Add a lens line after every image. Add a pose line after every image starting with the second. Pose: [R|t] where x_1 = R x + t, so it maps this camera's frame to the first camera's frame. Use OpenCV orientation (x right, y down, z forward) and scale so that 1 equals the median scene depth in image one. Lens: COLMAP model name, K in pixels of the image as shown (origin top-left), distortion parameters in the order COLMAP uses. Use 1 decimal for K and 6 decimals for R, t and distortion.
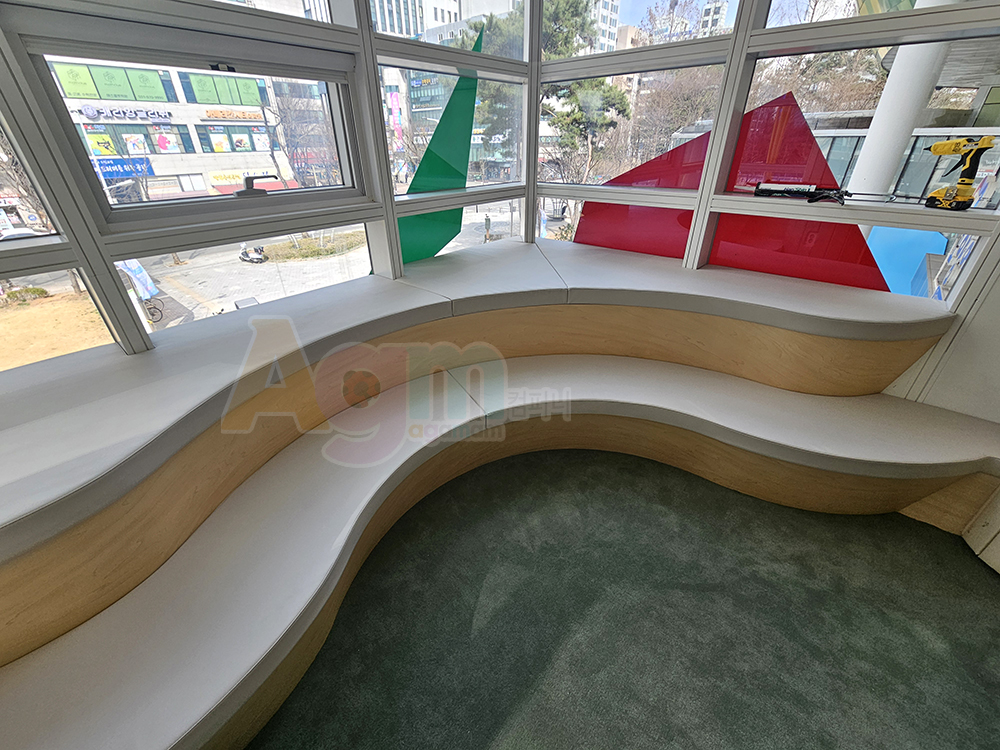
lens RADIAL K [[406.2, 0, 502.7], [0, 406.2, 373.4], [0, 0, 1]] dist [0.002360, -0.000066]
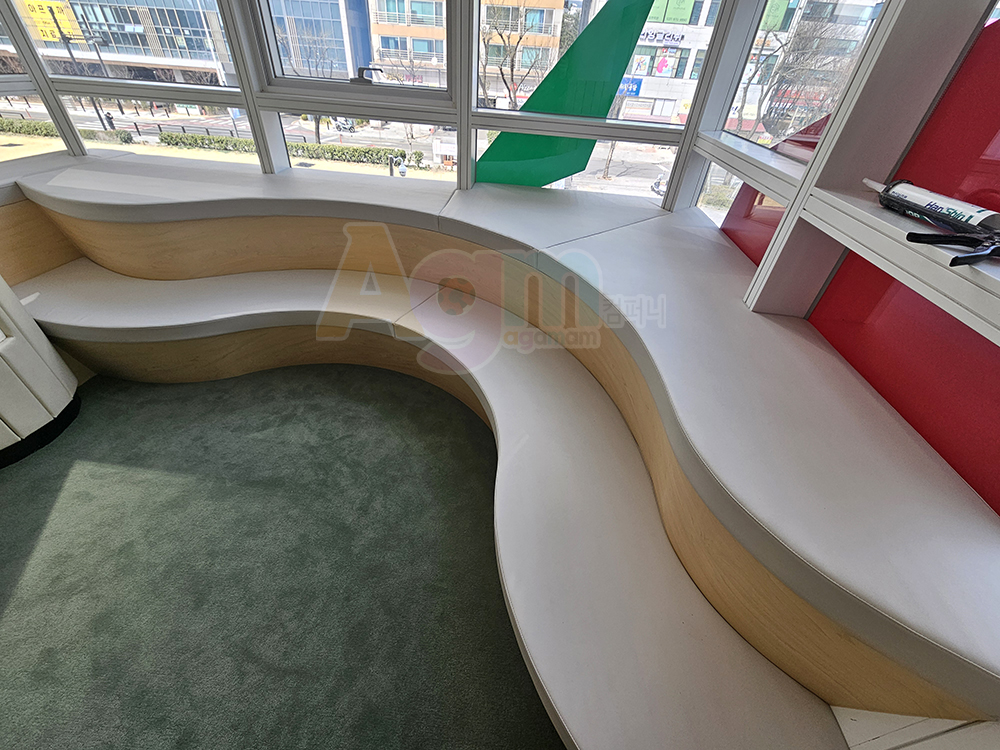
lens RADIAL K [[406.2, 0, 503.2], [0, 406.2, 374.9], [0, 0, 1]] dist [0.002360, -0.000066]
pose [[0.583042, 0.537242, -0.609452, 0.662680], [-0.460418, 0.836555, 0.296970, -0.182666], [0.669385, 0.107457, 0.735103, 0.325647]]
